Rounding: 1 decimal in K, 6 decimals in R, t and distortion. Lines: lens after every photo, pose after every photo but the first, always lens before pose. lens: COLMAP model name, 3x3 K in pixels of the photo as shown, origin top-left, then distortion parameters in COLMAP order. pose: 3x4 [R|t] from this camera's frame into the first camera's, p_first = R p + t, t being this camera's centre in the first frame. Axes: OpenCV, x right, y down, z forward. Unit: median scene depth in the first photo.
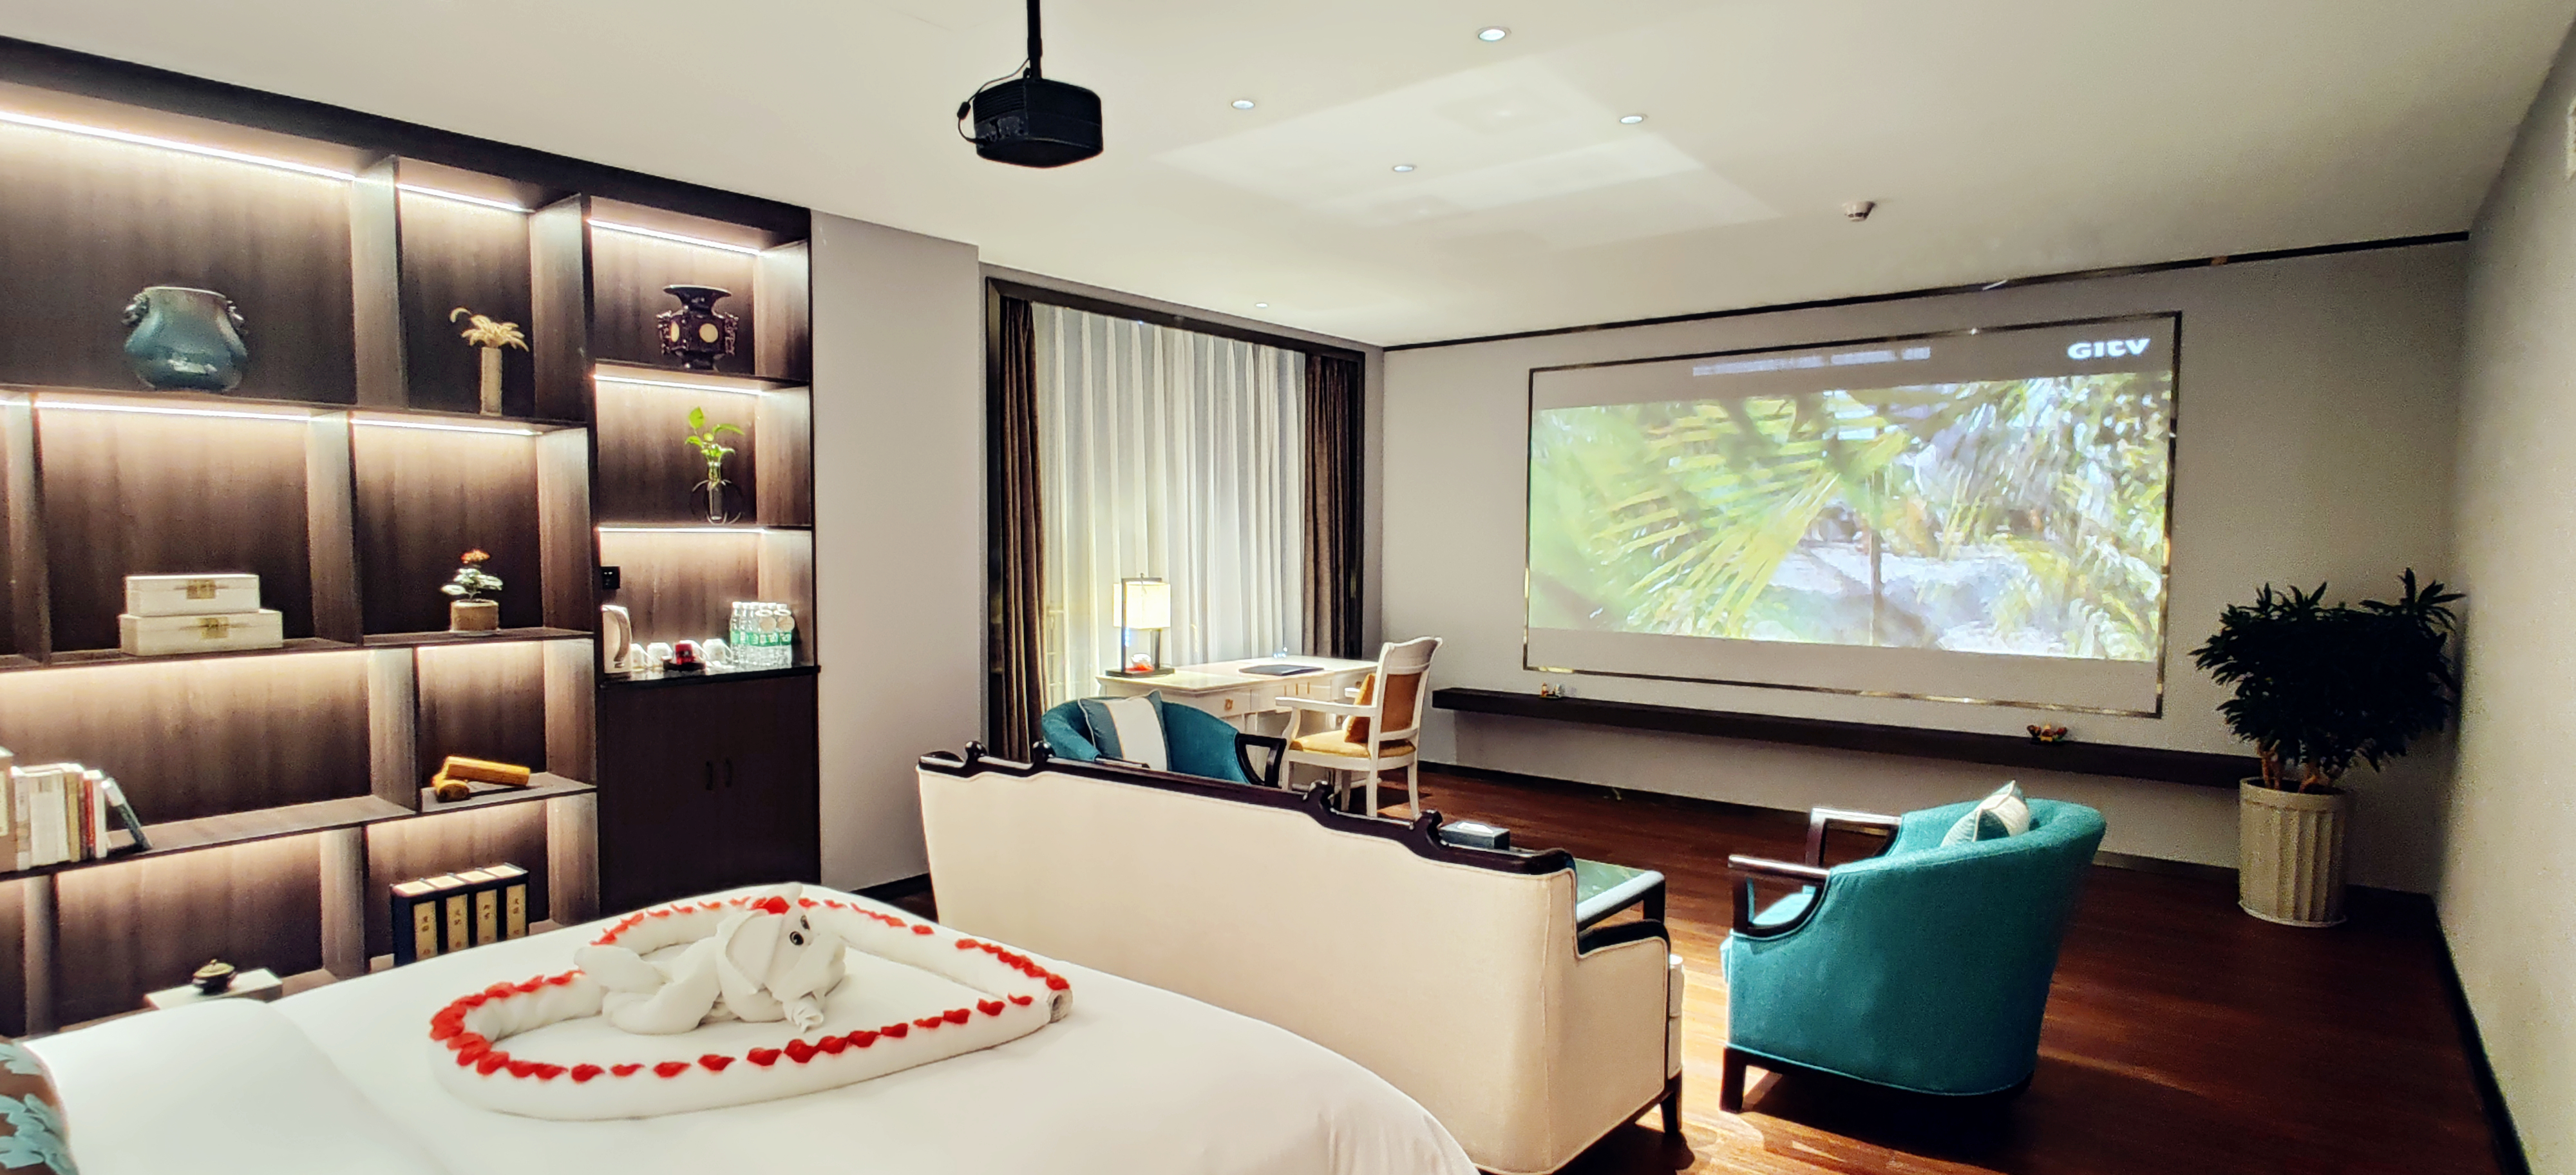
lens RADIAL K [[1279.8, 0, 1379.6], [0, 1279.8, 625.3], [0, 0, 1]] dist [0.120852, -0.075384]
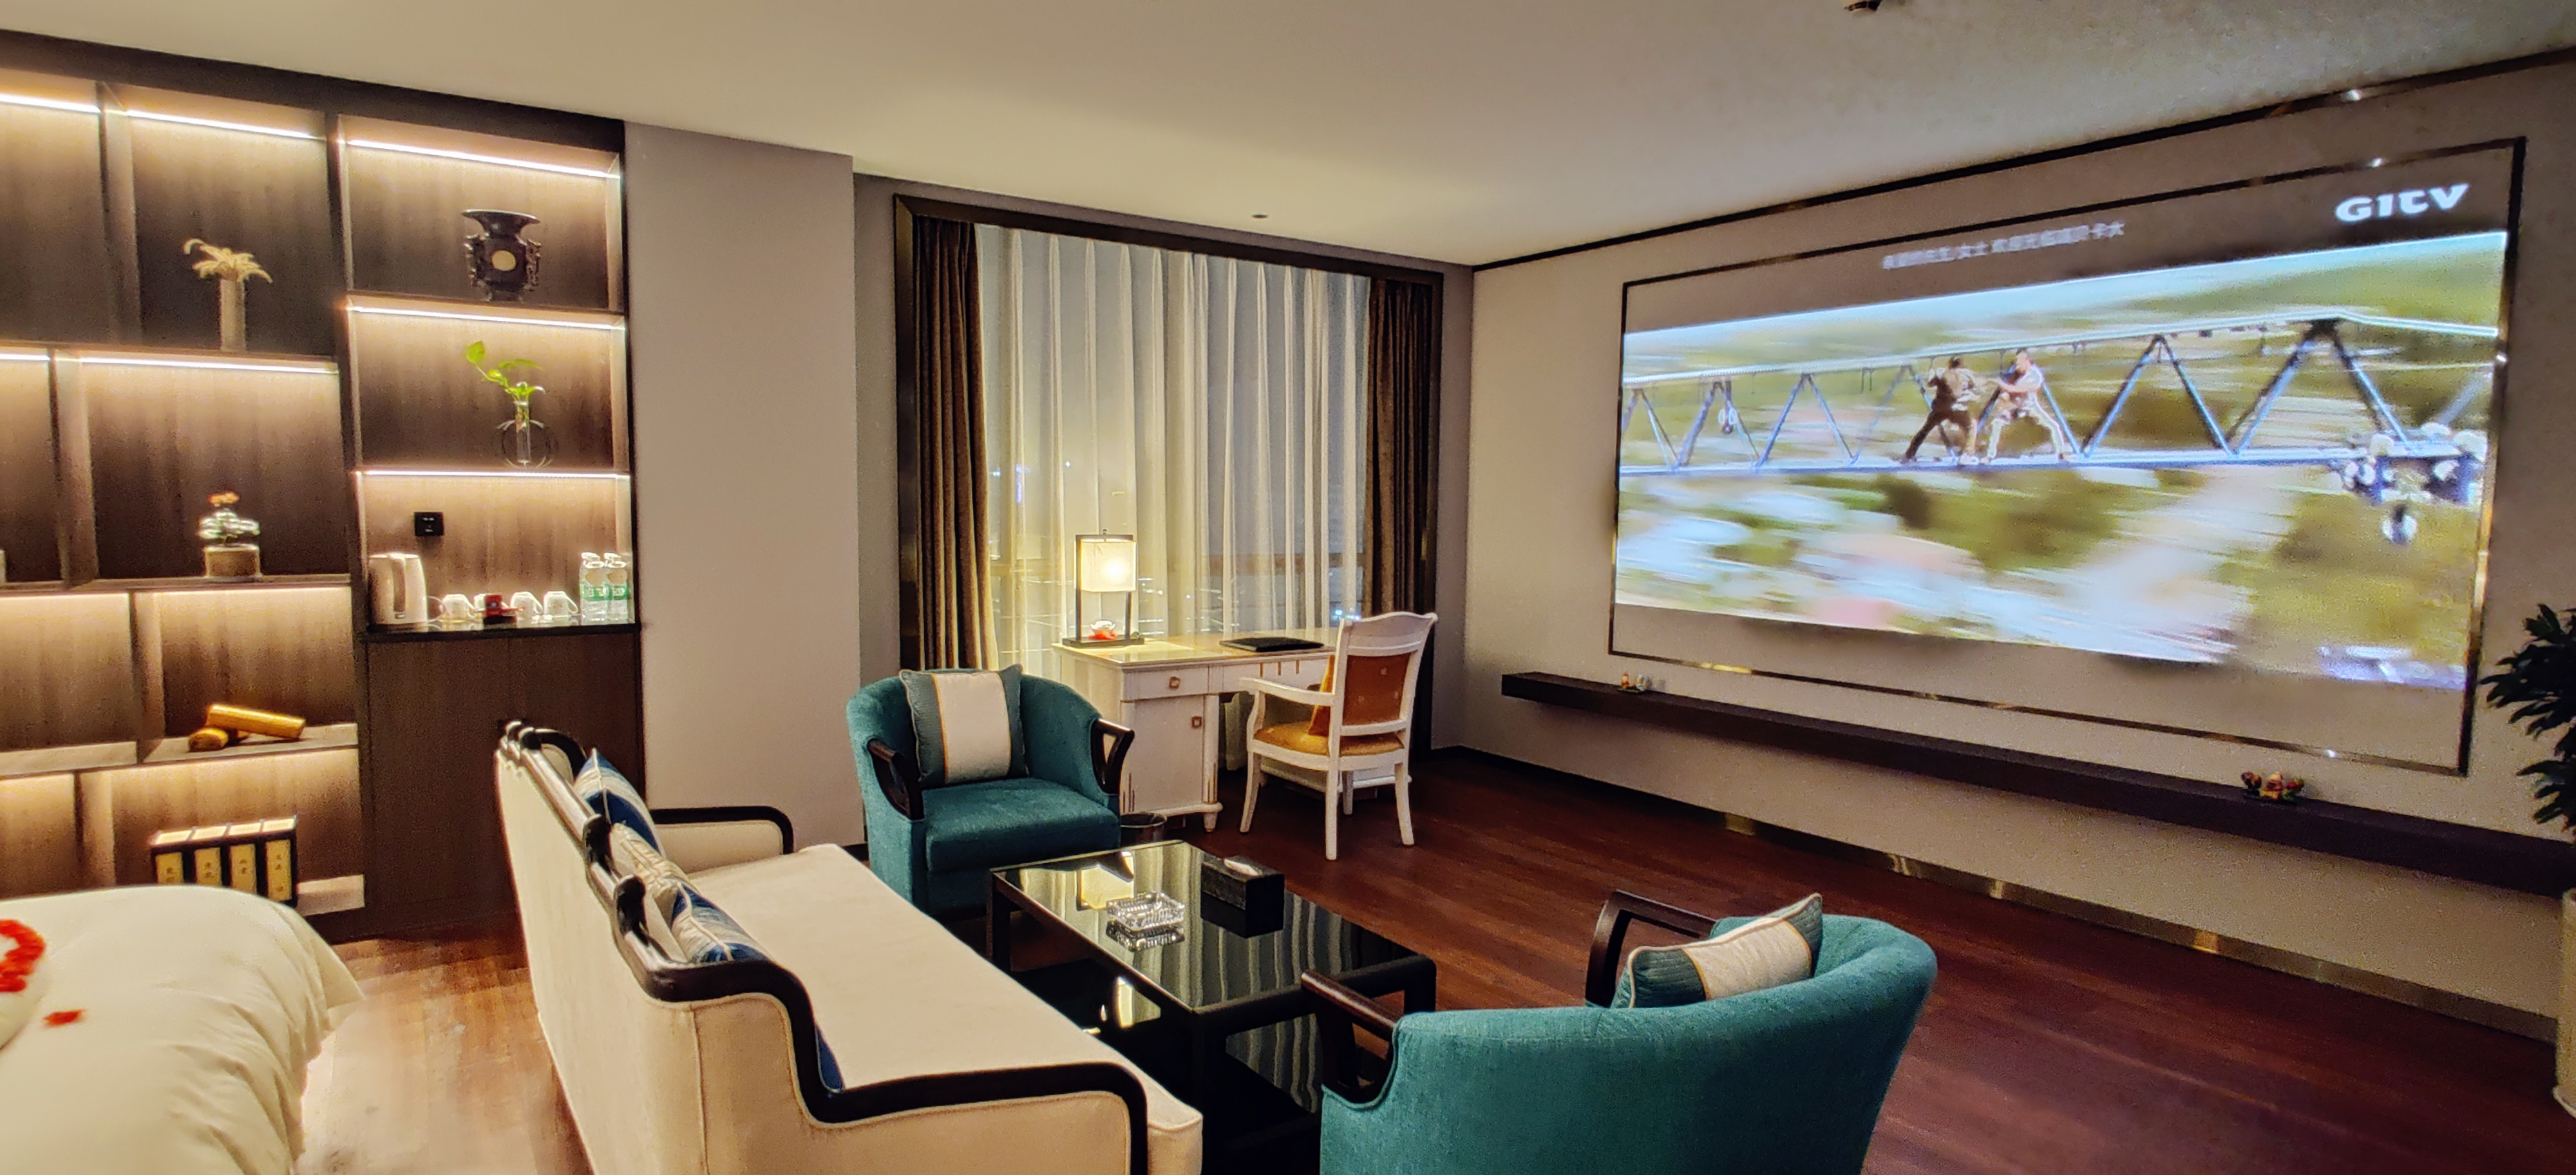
lens RADIAL K [[1279.8, 0, 1379.6], [0, 1279.8, 625.3], [0, 0, 1]] dist [0.120852, -0.075384]
pose [[0.954078, 0.036860, -0.297280, 0.309588], [-0.027266, 0.998967, 0.036357, -0.014285], [0.298313, -0.026581, 0.954098, 0.243969]]
